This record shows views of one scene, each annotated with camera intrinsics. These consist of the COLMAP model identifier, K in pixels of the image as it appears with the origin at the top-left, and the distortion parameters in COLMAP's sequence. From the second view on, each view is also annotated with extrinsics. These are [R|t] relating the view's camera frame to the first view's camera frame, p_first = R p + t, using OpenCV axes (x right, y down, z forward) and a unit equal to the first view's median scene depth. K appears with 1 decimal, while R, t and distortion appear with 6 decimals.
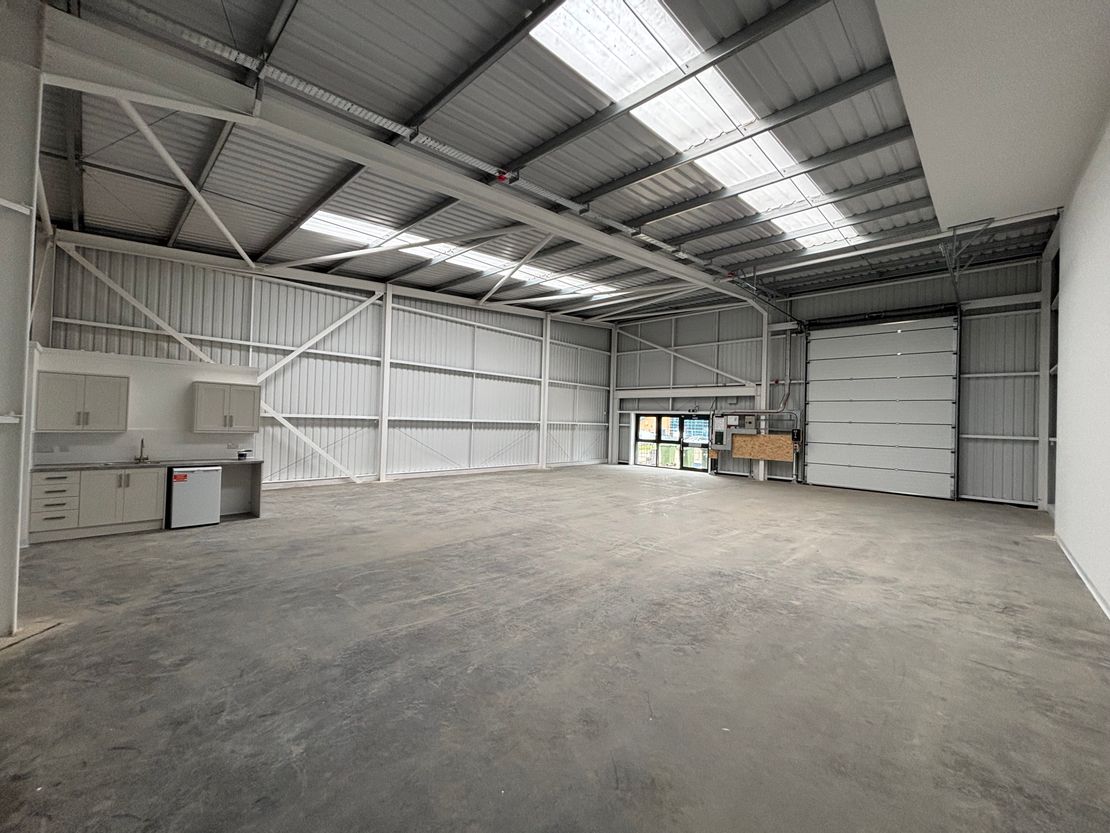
lens RADIAL K [[445.4, 0, 555.0], [0, 445.4, 416.5], [0, 0, 1]] dist [0.005505, -0.000353]
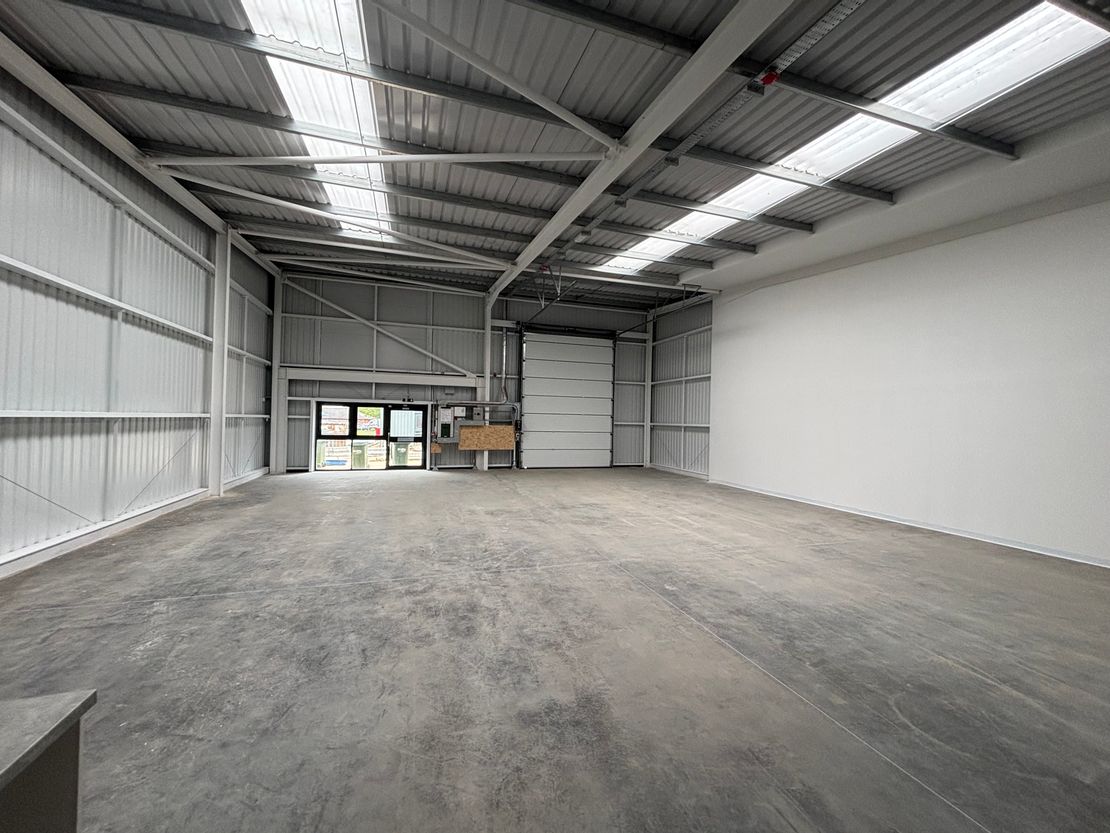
lens RADIAL K [[445.4, 0, 555.0], [0, 445.4, 416.5], [0, 0, 1]] dist [0.005505, -0.000353]
pose [[0.471498, -0.013511, 0.881763, -0.372029], [-0.016567, 0.999570, 0.024175, -0.007980], [-0.881711, -0.026007, 0.471072, 0.394917]]
